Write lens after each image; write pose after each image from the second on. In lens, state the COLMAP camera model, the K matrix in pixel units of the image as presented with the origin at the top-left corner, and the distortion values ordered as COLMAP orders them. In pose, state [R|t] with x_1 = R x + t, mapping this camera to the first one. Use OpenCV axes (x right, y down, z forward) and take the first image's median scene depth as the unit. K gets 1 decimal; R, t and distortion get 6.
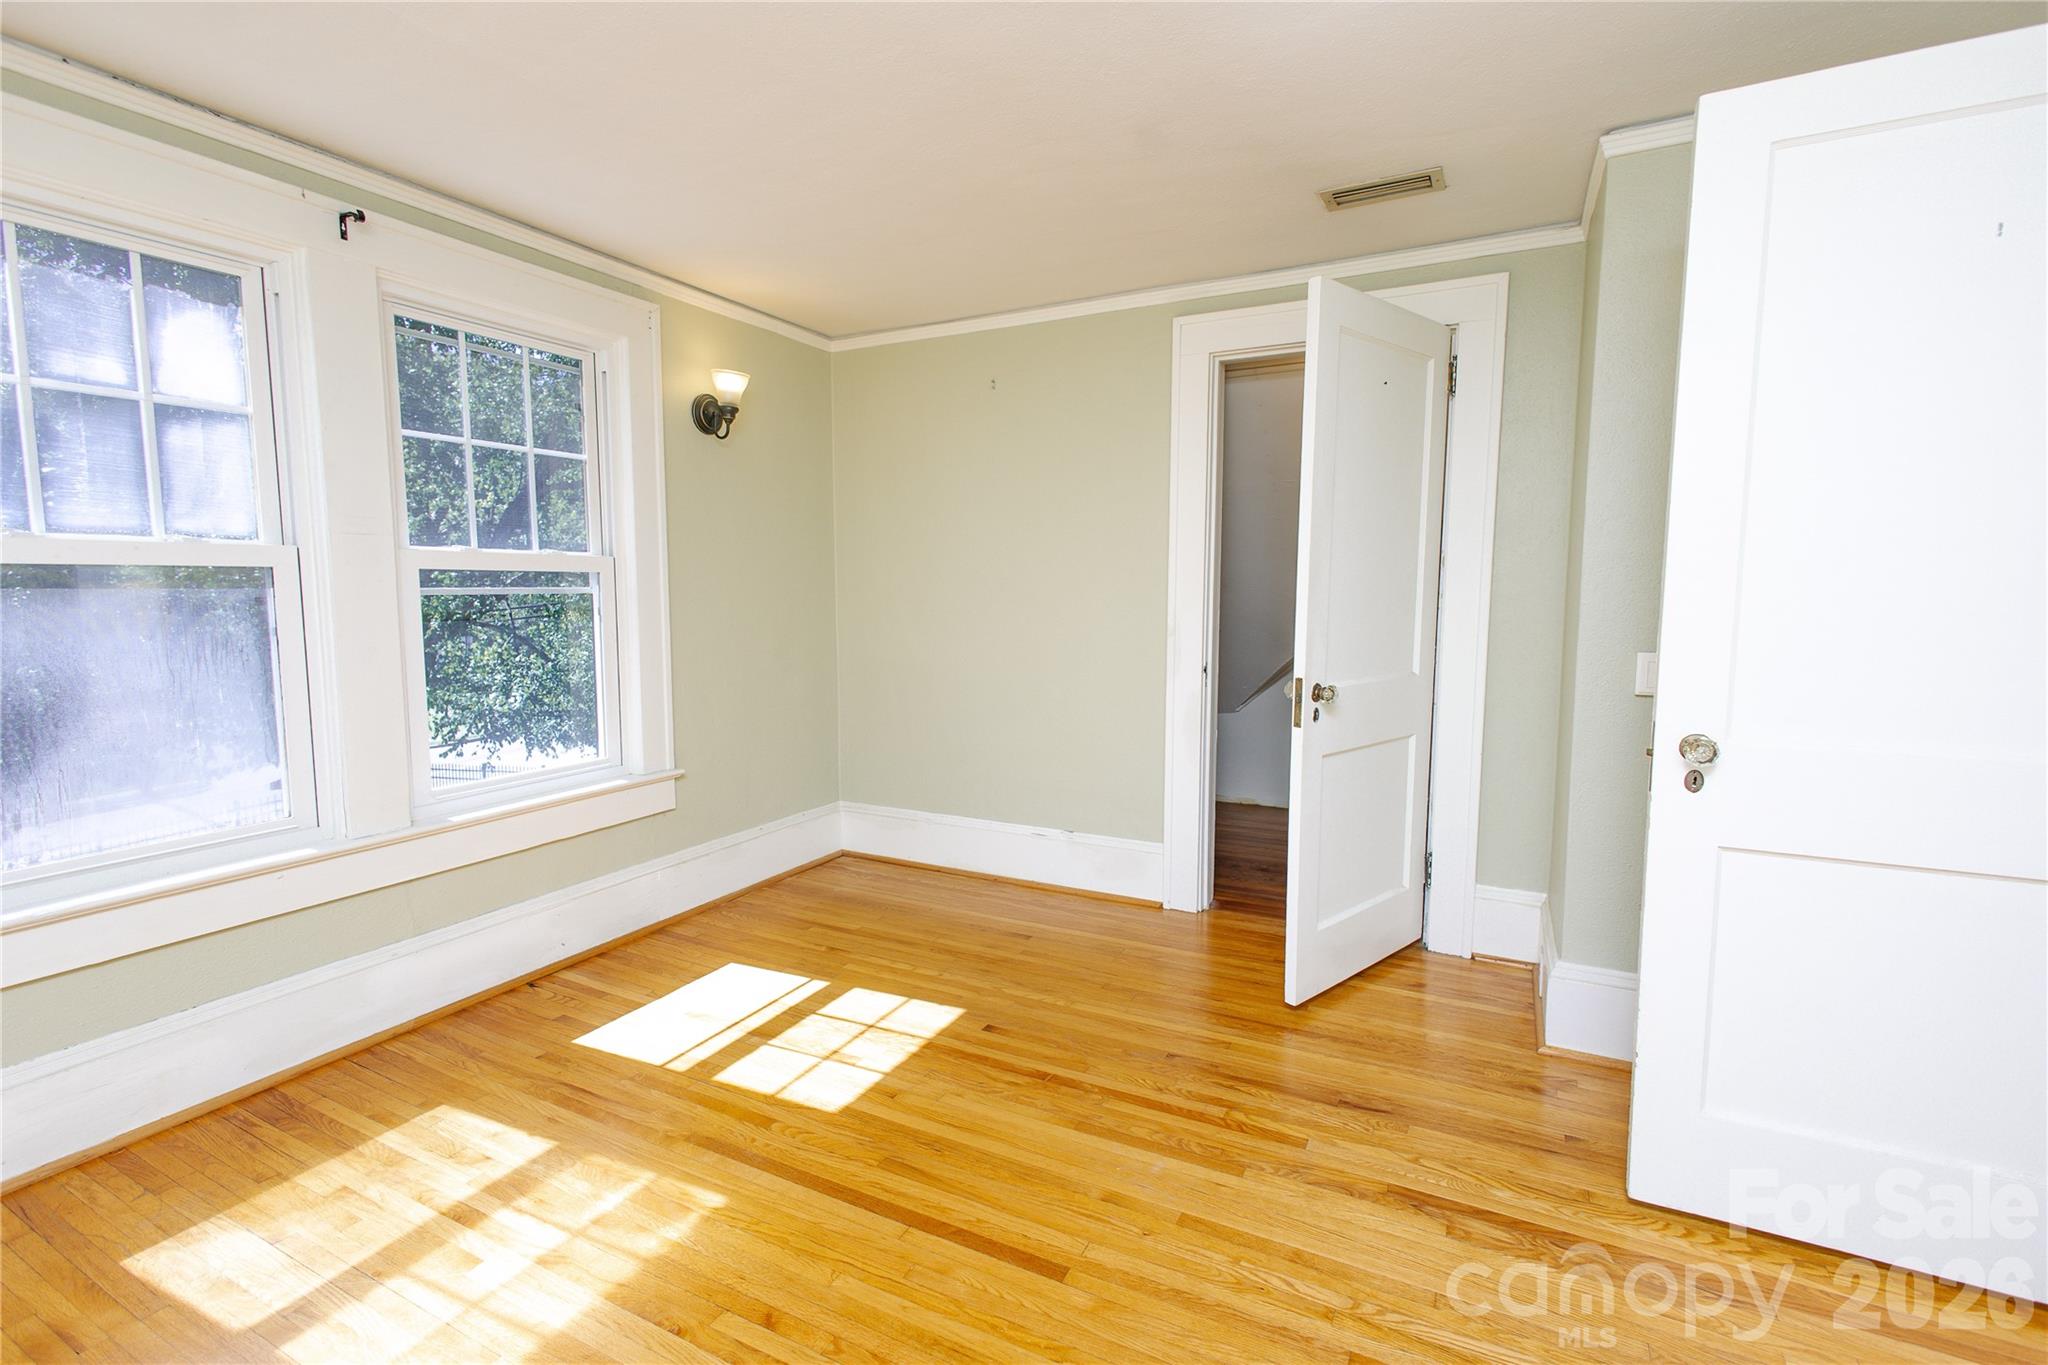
lens RADIAL K [[936.0, 0, 1033.8], [0, 936.0, 680.9], [0, 0, 1]] dist [0.003923, -0.000159]
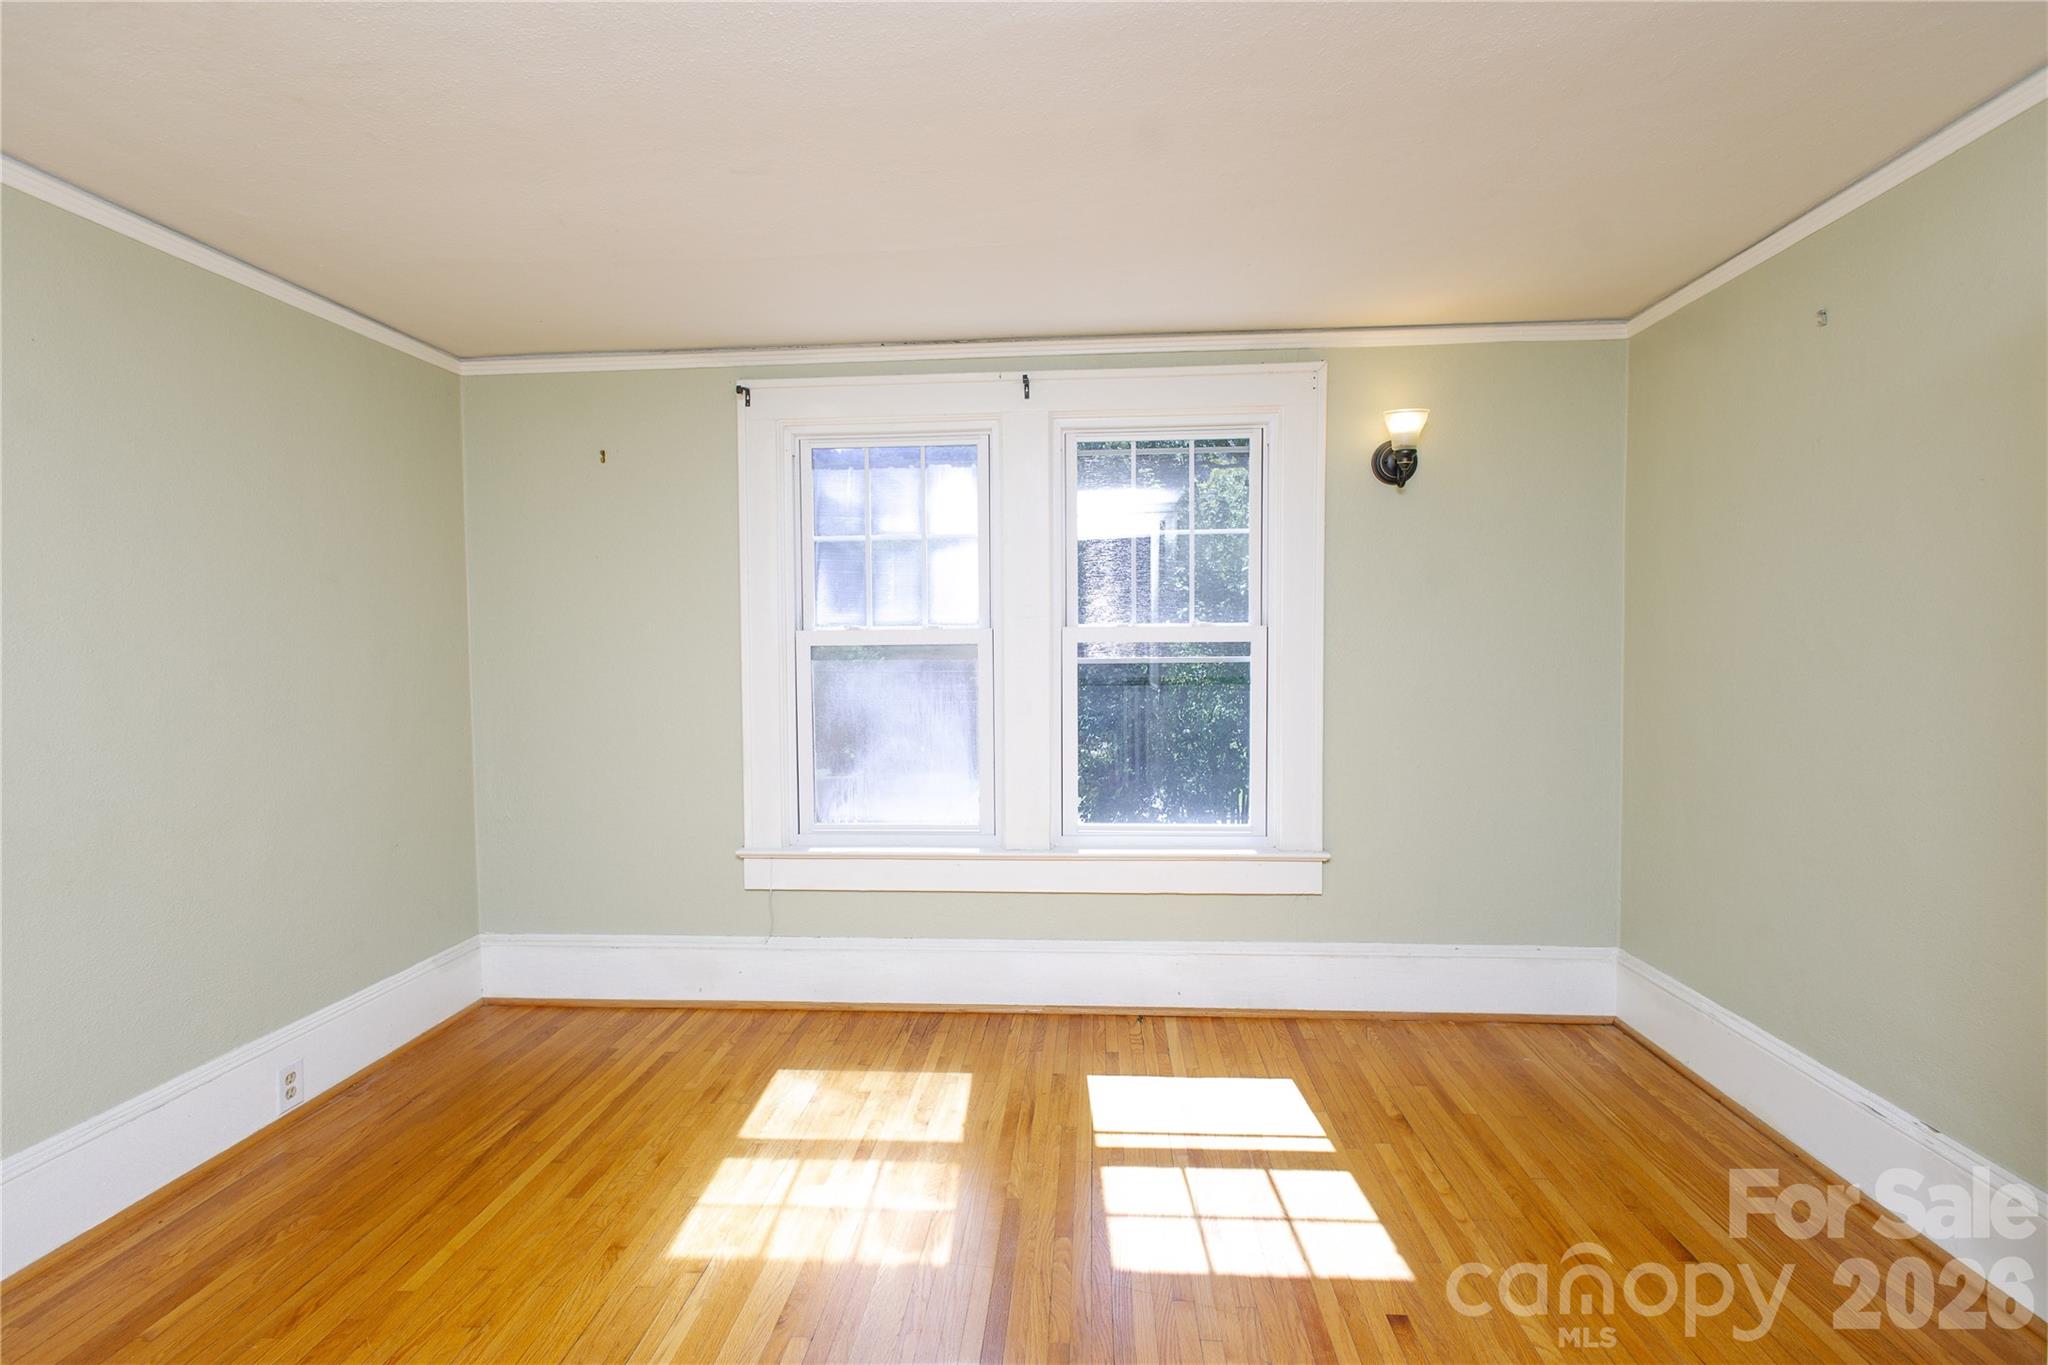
lens RADIAL K [[936.0, 0, 1028.1], [0, 936.0, 680.7], [0, 0, 1]] dist [0.003923, -0.000159]
pose [[0.390437, 0.025307, -0.920282, 0.456796], [-0.085402, 0.996307, -0.008835, -0.053866], [0.916660, 0.082044, 0.391156, 0.467182]]
